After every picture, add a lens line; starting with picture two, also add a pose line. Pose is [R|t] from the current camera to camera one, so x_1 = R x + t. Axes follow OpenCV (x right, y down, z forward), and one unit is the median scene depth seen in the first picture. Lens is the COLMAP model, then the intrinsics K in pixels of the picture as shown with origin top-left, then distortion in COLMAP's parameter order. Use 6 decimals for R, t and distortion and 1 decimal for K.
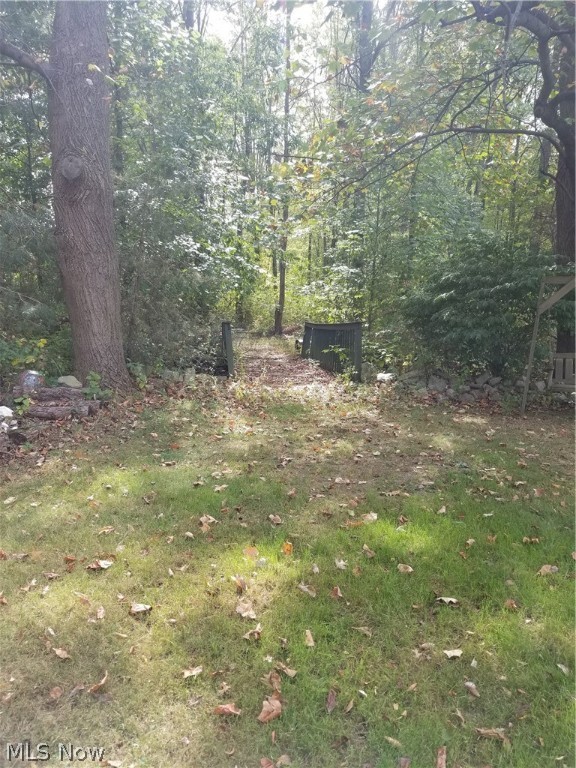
lens RADIAL K [[598.1, 0, 284.7], [0, 598.1, 389.7], [0, 0, 1]] dist [0.080494, -0.125951]
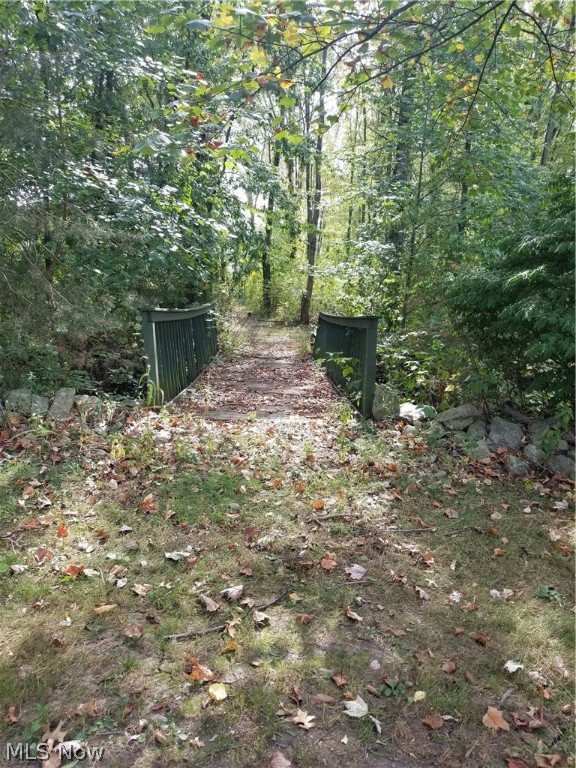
lens RADIAL K [[598.1, 0, 291.3], [0, 598.1, 377.7], [0, 0, 1]] dist [0.080494, -0.125951]
pose [[0.997618, 0.038716, -0.057093, 0.077372], [-0.038630, 0.999250, 0.002611, -0.049449], [0.057151, -0.000400, 0.998365, 0.391664]]
